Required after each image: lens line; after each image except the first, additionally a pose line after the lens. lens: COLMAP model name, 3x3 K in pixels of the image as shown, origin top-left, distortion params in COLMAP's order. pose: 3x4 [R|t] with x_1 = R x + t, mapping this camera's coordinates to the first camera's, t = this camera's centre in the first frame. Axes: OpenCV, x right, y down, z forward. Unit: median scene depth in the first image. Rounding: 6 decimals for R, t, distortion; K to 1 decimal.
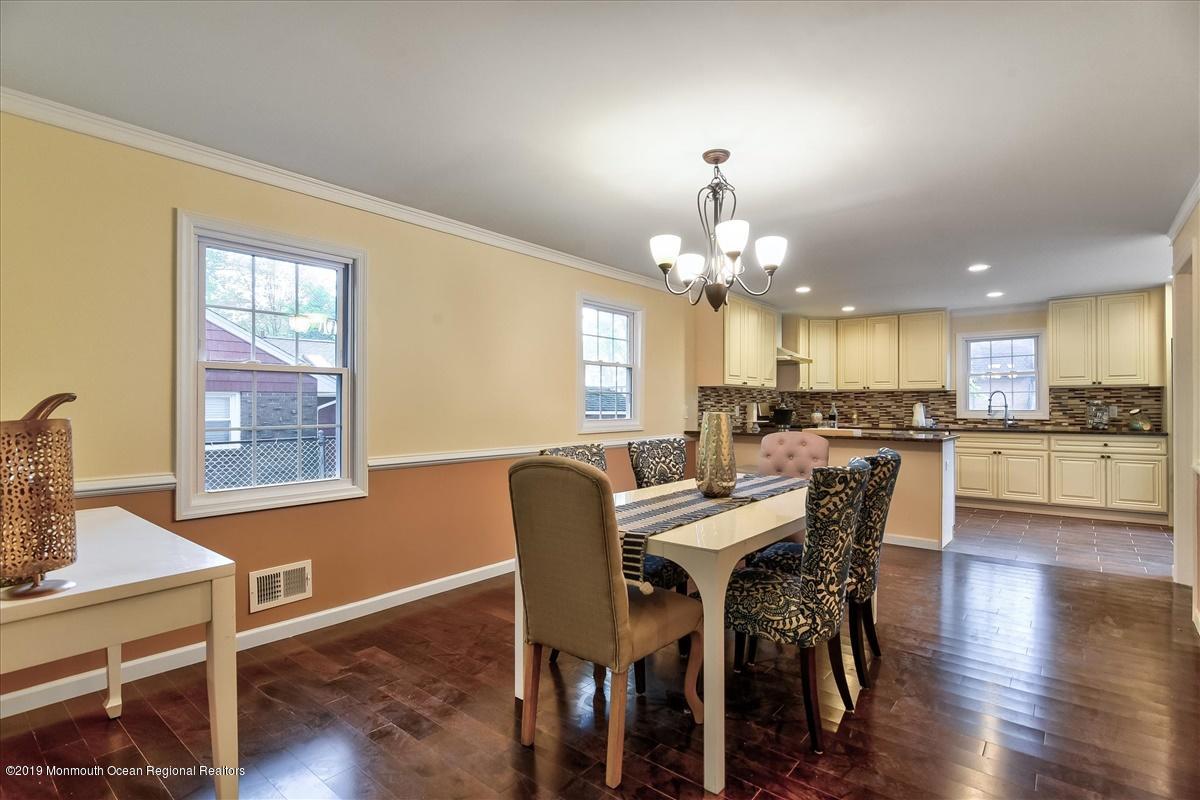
lens RADIAL K [[586.1, 0, 600.3], [0, 586.1, 398.6], [0, 0, 1]] dist [-0.006677, -0.001853]
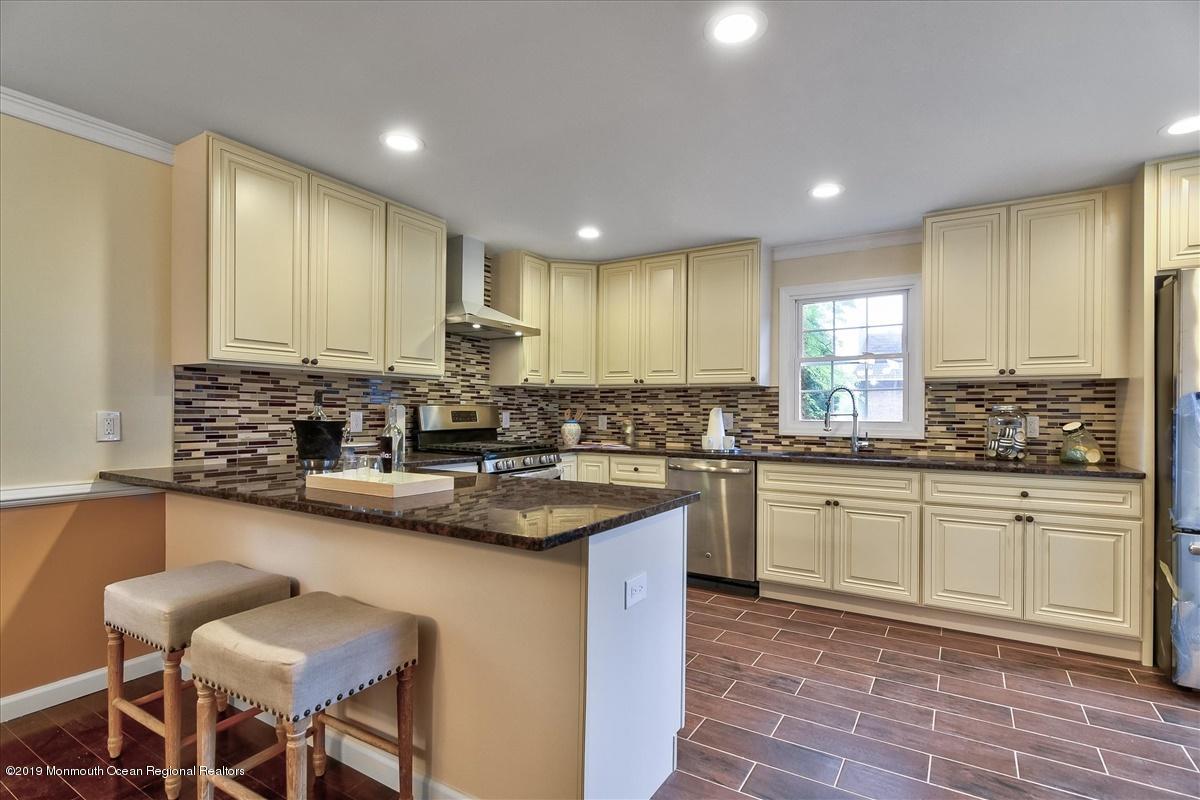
lens RADIAL K [[586.1, 0, 605.8], [0, 586.1, 409.5], [0, 0, 1]] dist [-0.006677, -0.001853]
pose [[0.989654, 0.006780, 0.143313, 0.397182], [-0.008443, 0.999904, 0.010999, 0.003978], [-0.143225, -0.012095, 0.989616, 0.502432]]
